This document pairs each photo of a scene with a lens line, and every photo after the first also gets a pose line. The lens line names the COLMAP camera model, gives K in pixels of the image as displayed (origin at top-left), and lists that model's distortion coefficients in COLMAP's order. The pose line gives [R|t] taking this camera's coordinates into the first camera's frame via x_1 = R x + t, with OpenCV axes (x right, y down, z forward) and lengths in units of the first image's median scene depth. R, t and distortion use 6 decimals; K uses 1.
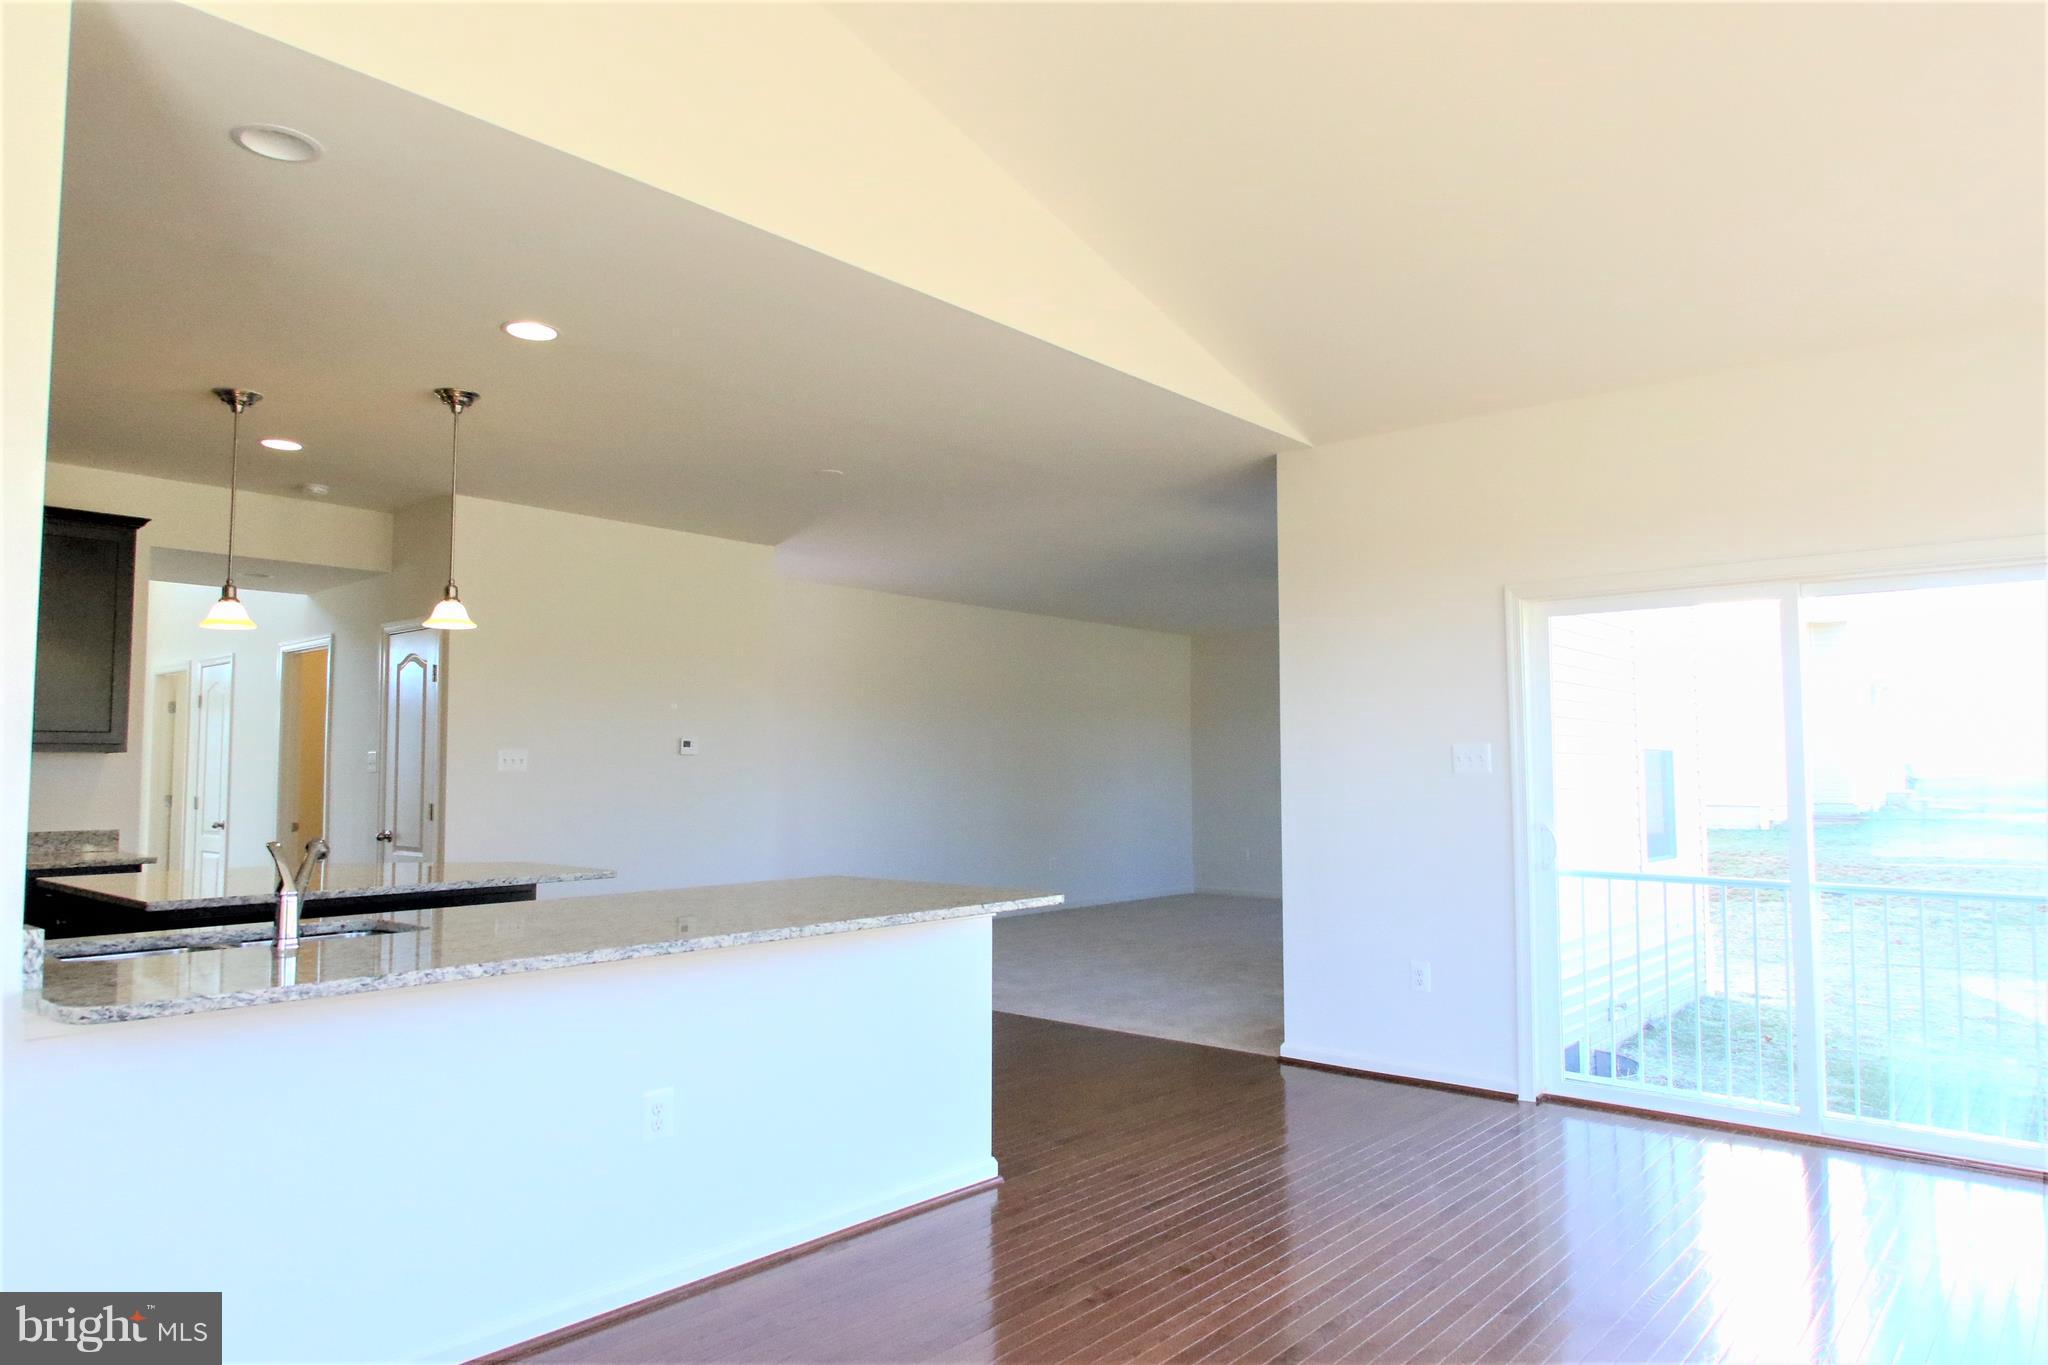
lens RADIAL K [[1279.4, 0, 1020.3], [0, 1279.4, 697.4], [0, 0, 1]] dist [0.000518, -0.000104]
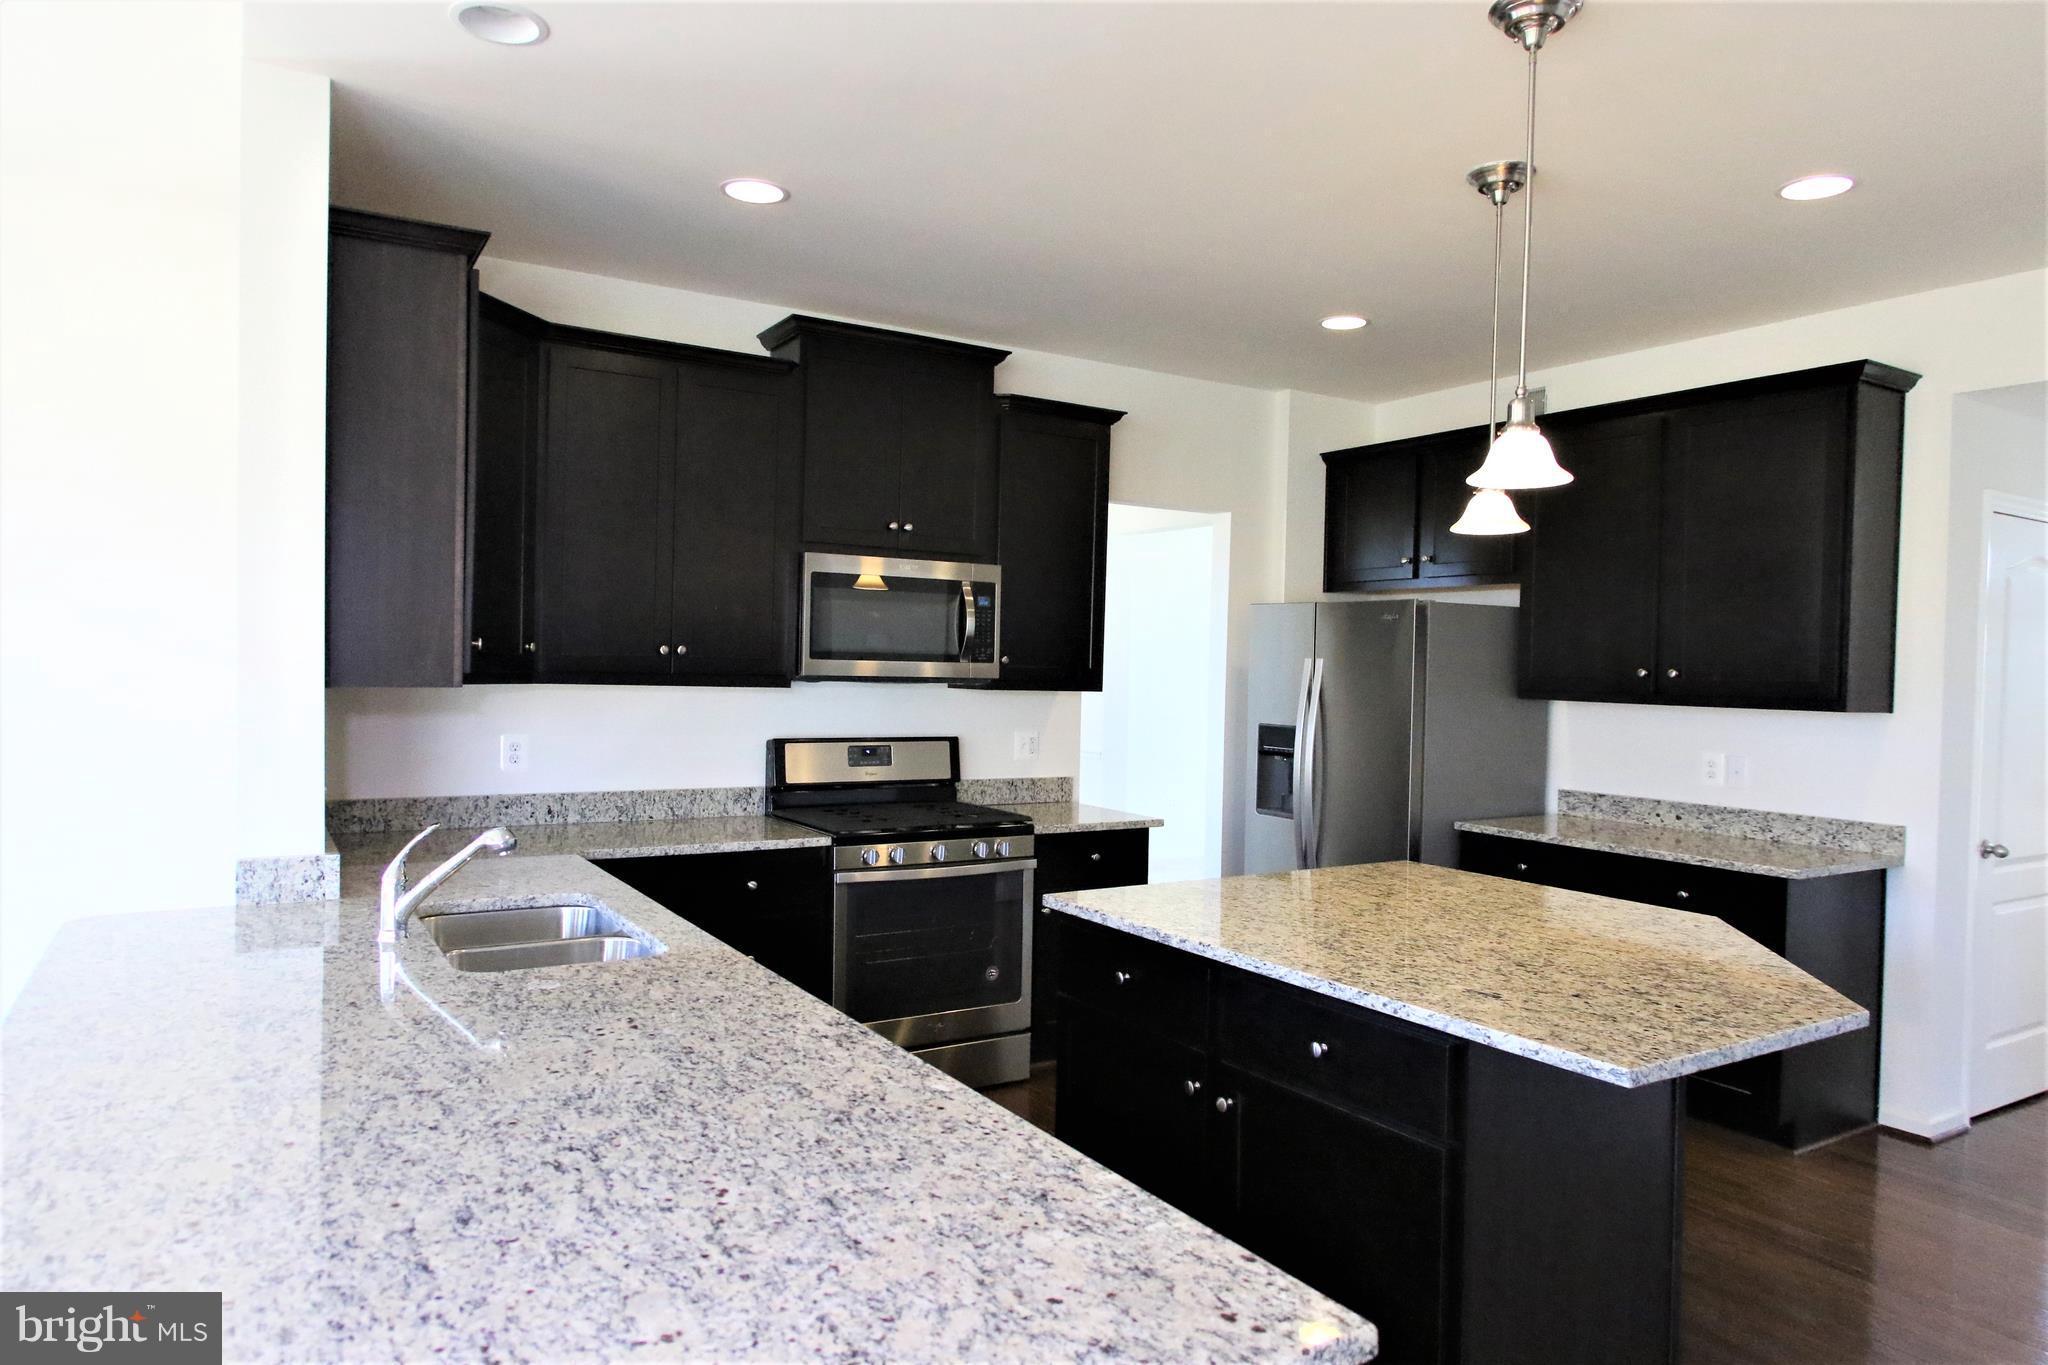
lens RADIAL K [[1279.4, 0, 1020.3], [0, 1279.4, 697.4], [0, 0, 1]] dist [0.000518, -0.000104]
pose [[-0.289279, 0.020157, -0.957033, 0.129461], [0.033545, 0.999378, 0.010909, 0.021896], [0.956657, -0.028948, -0.289775, 1.324570]]
